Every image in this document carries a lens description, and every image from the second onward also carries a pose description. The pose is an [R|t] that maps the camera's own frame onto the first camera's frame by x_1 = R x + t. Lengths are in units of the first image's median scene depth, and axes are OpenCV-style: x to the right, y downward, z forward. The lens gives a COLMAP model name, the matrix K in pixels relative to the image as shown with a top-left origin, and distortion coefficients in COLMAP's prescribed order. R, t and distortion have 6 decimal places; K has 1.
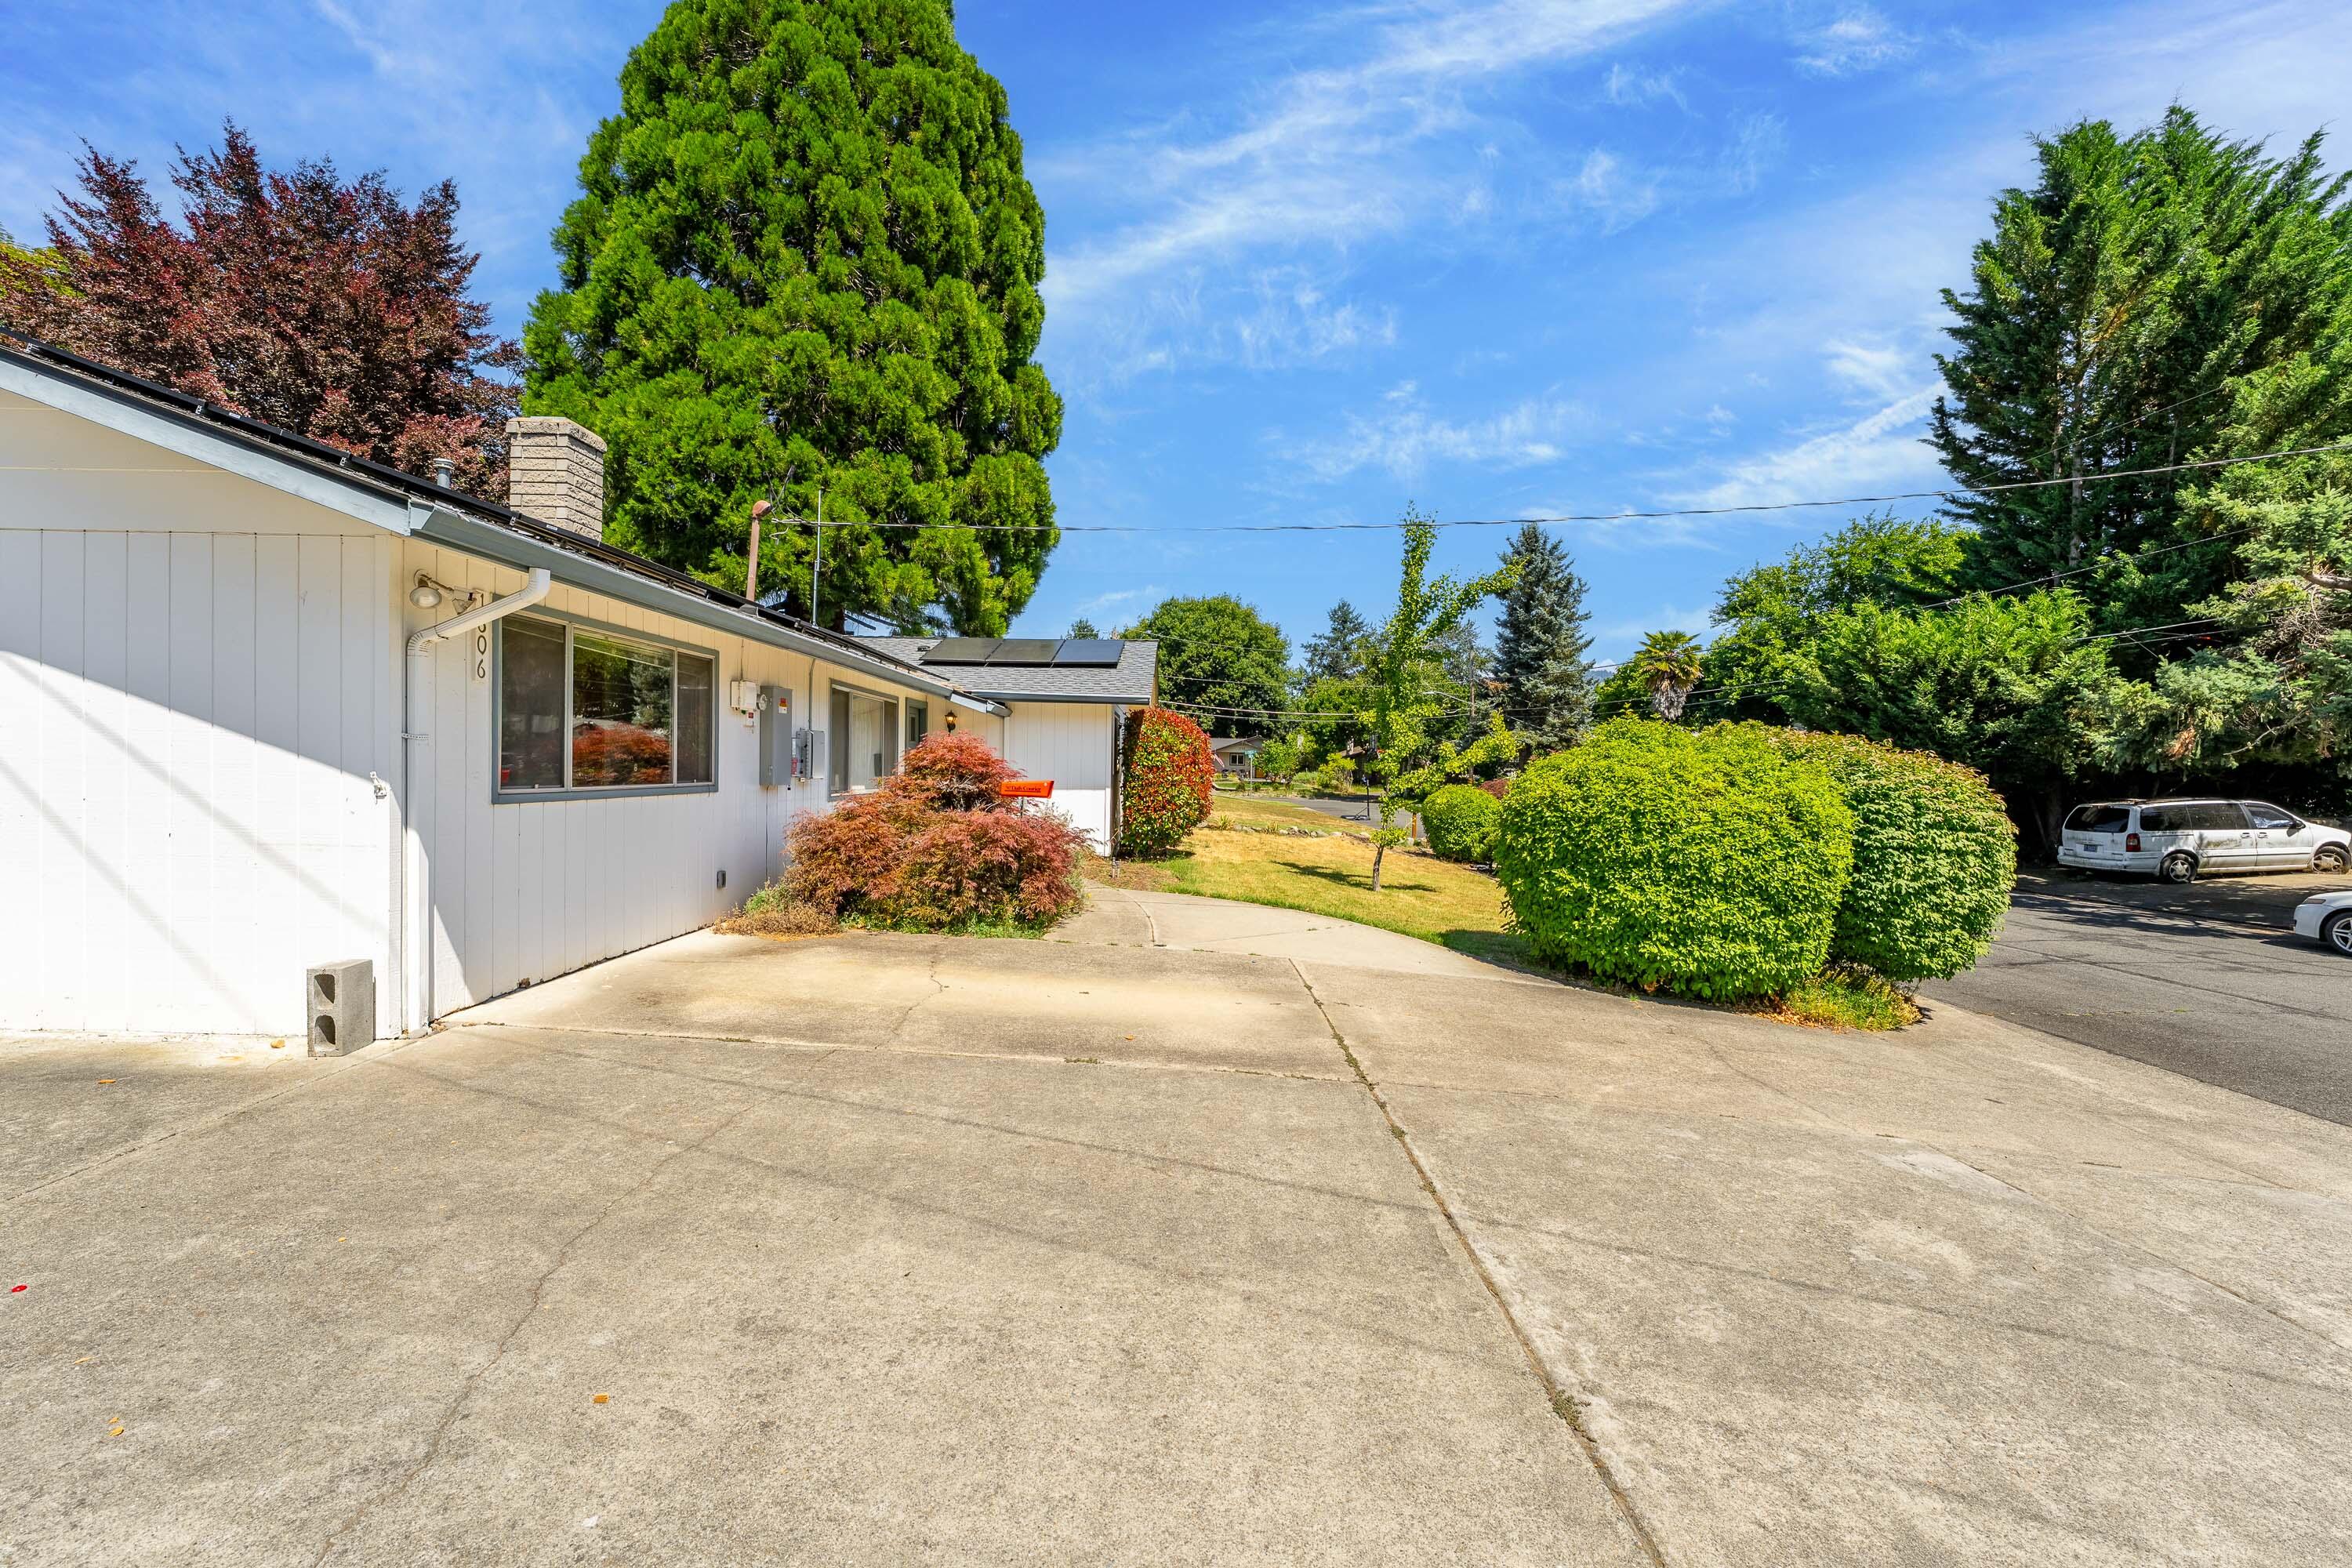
lens RADIAL K [[926.7, 0, 1183.4], [0, 926.7, 801.0], [0, 0, 1]] dist [-0.016913, 0.000065]
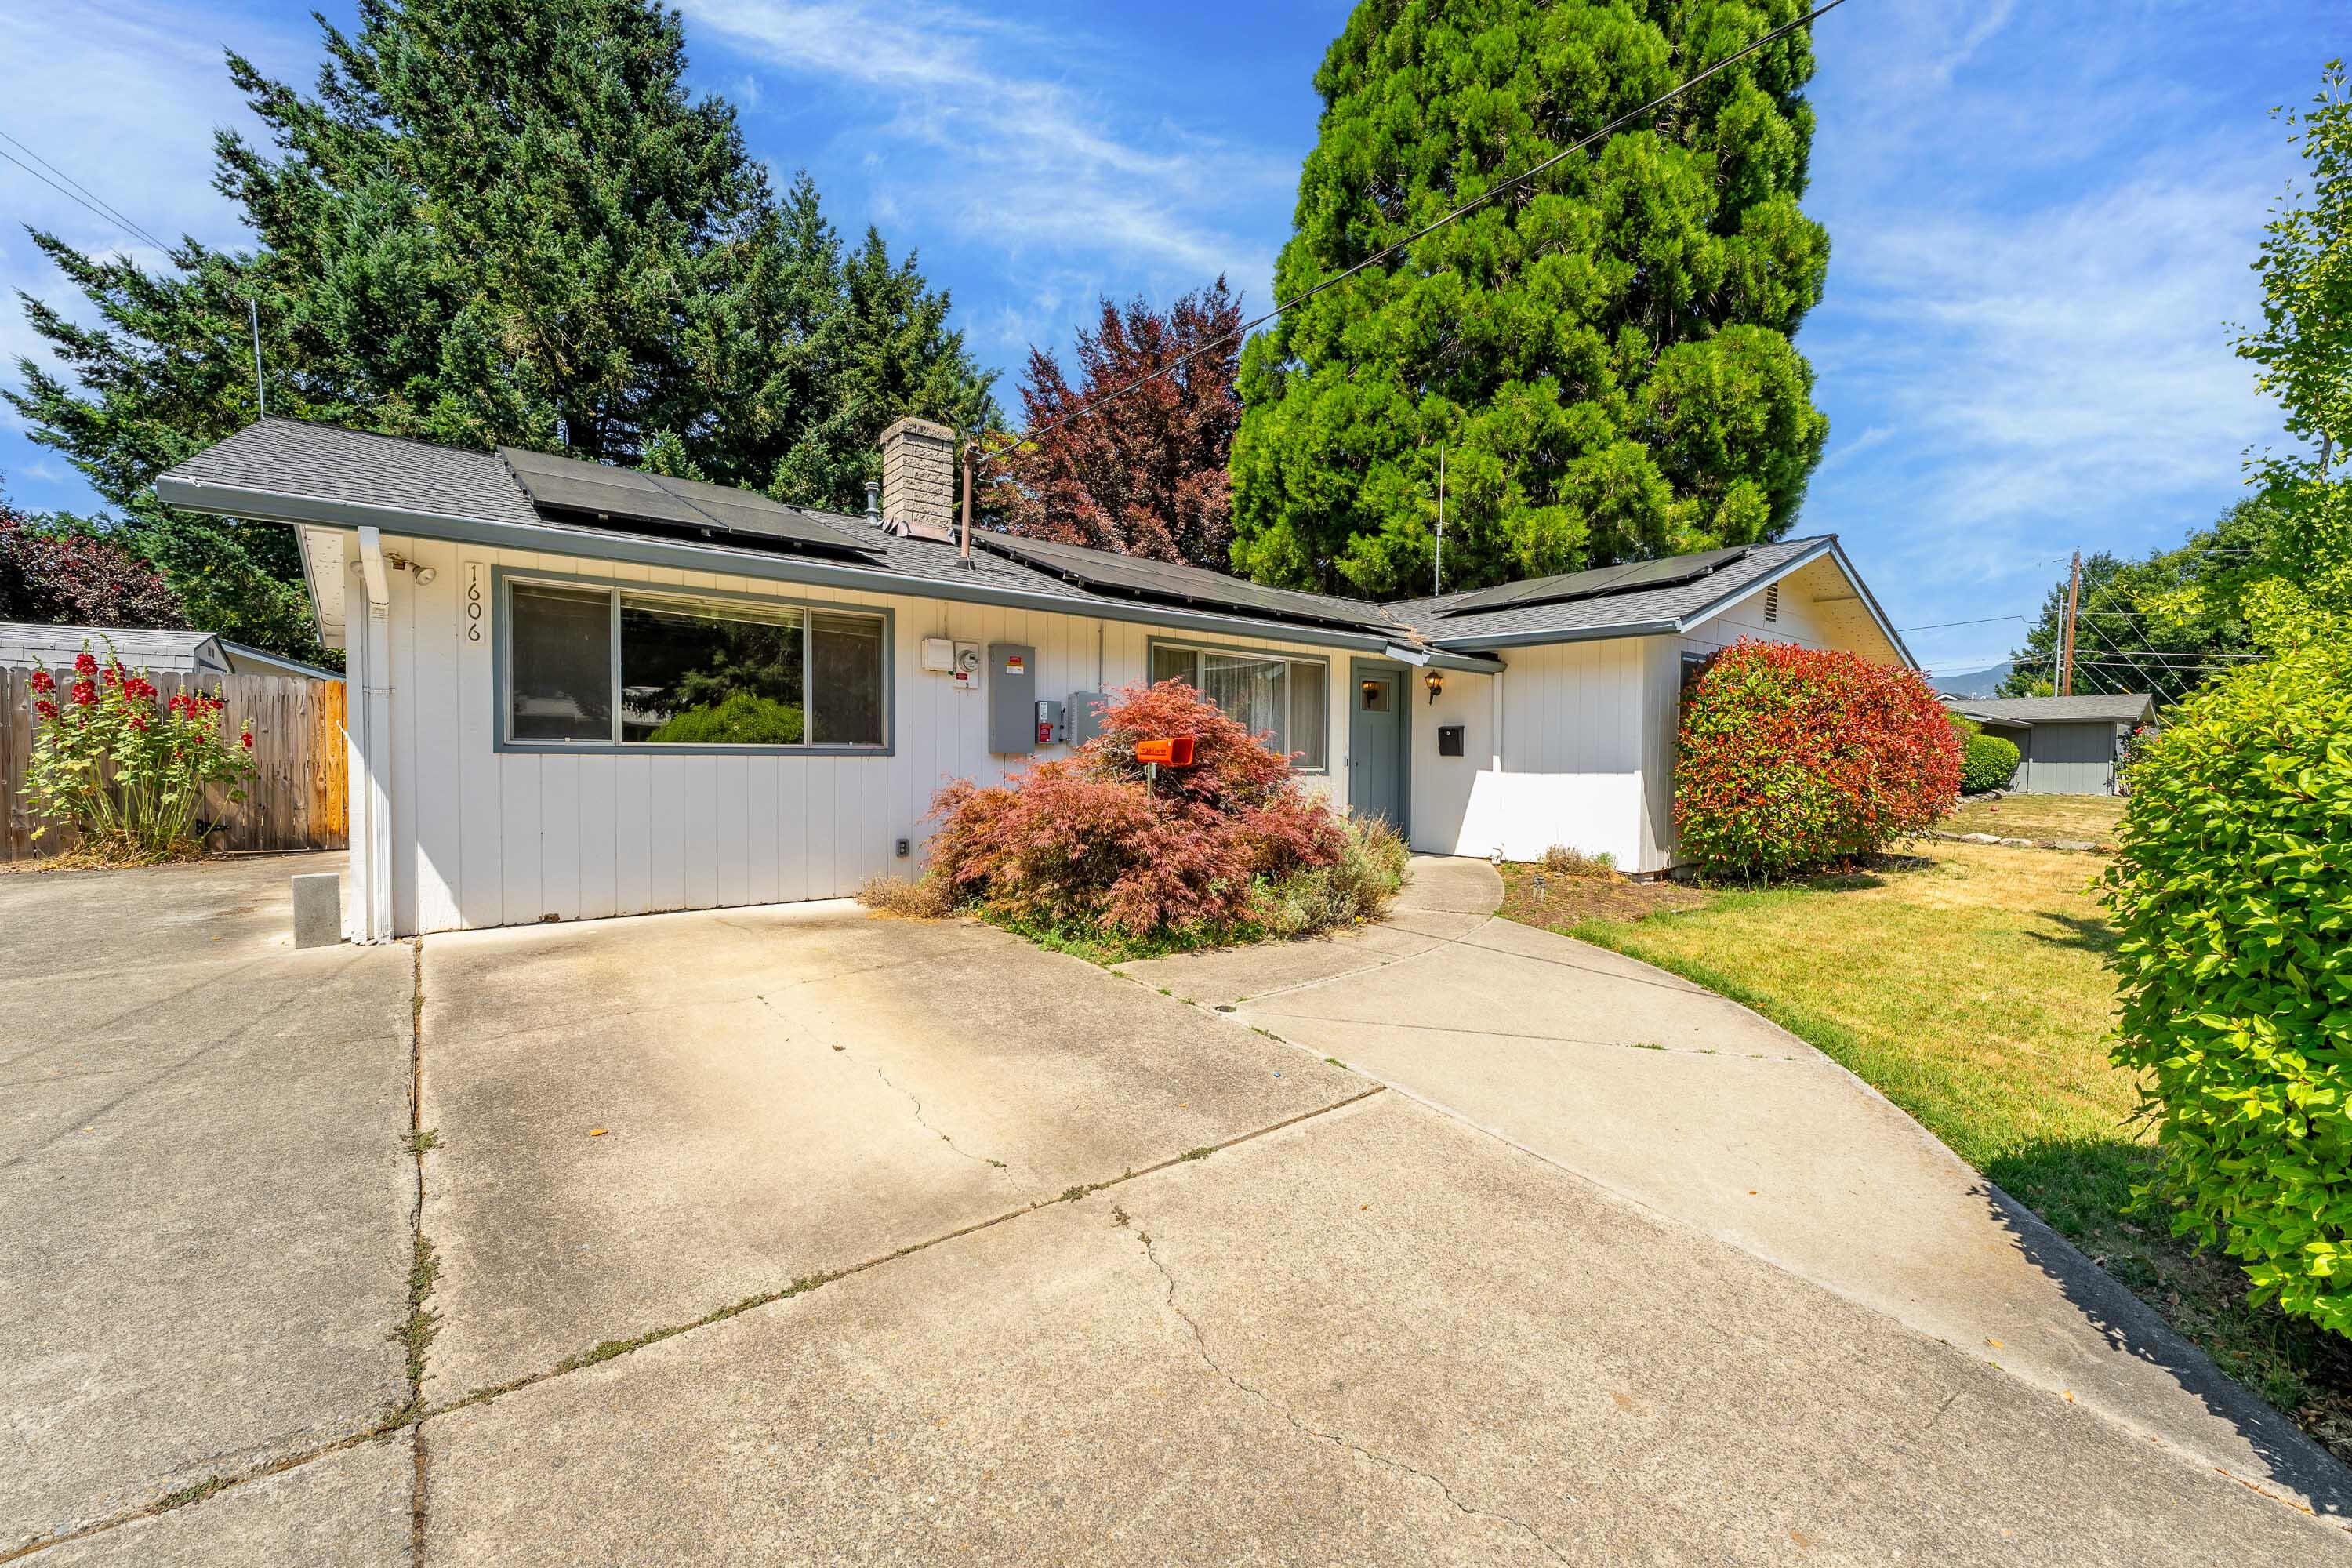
lens RADIAL K [[938.6, 0, 1176.0], [0, 938.6, 784.0], [0, 0, 1]] dist [0.000146, 0.000176]
pose [[0.619723, 0.010162, -0.784755, 0.156818], [-0.026049, 0.999632, -0.007627, 0.006791], [0.784388, 0.025169, 0.619760, 0.222261]]
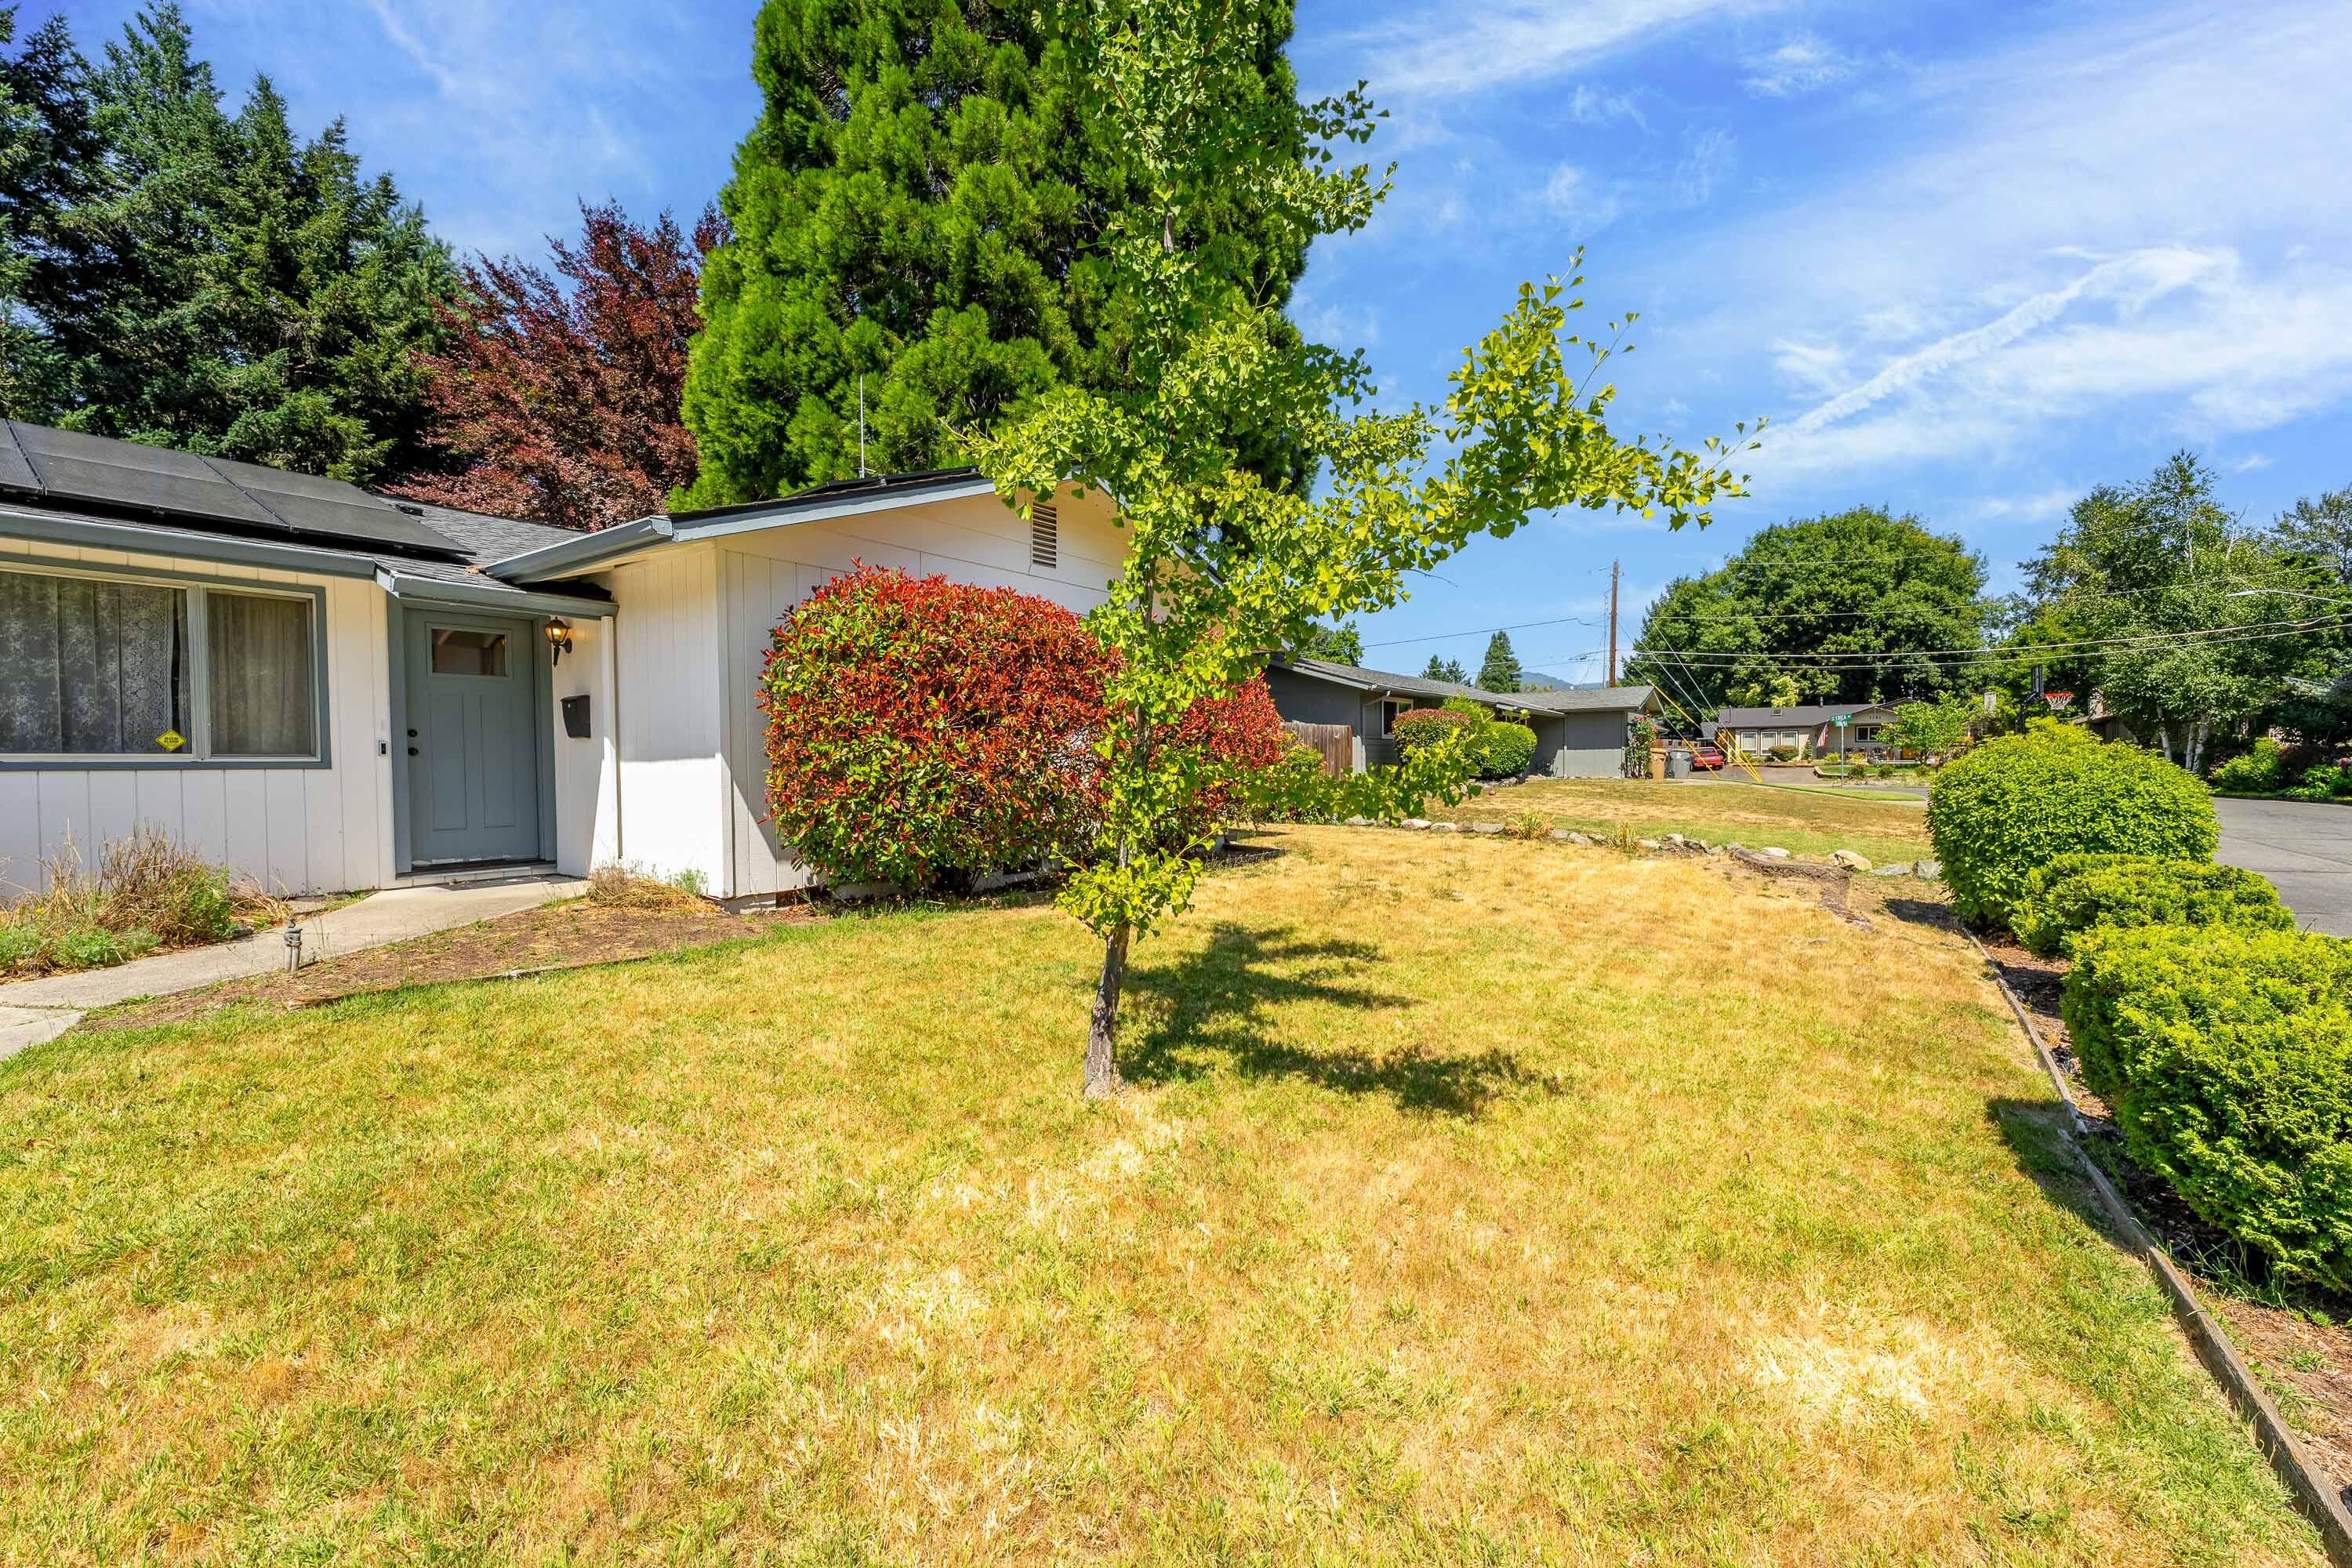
lens RADIAL K [[906.4, 0, 1226.5], [0, 906.4, 777.5], [0, 0, 1]] dist [0.005942, -0.000119]
pose [[0.804214, -0.018993, -0.594036, 0.262551], [0.005559, 0.999686, -0.024437, 0.008399], [0.594314, 0.016351, 0.804067, 0.556548]]
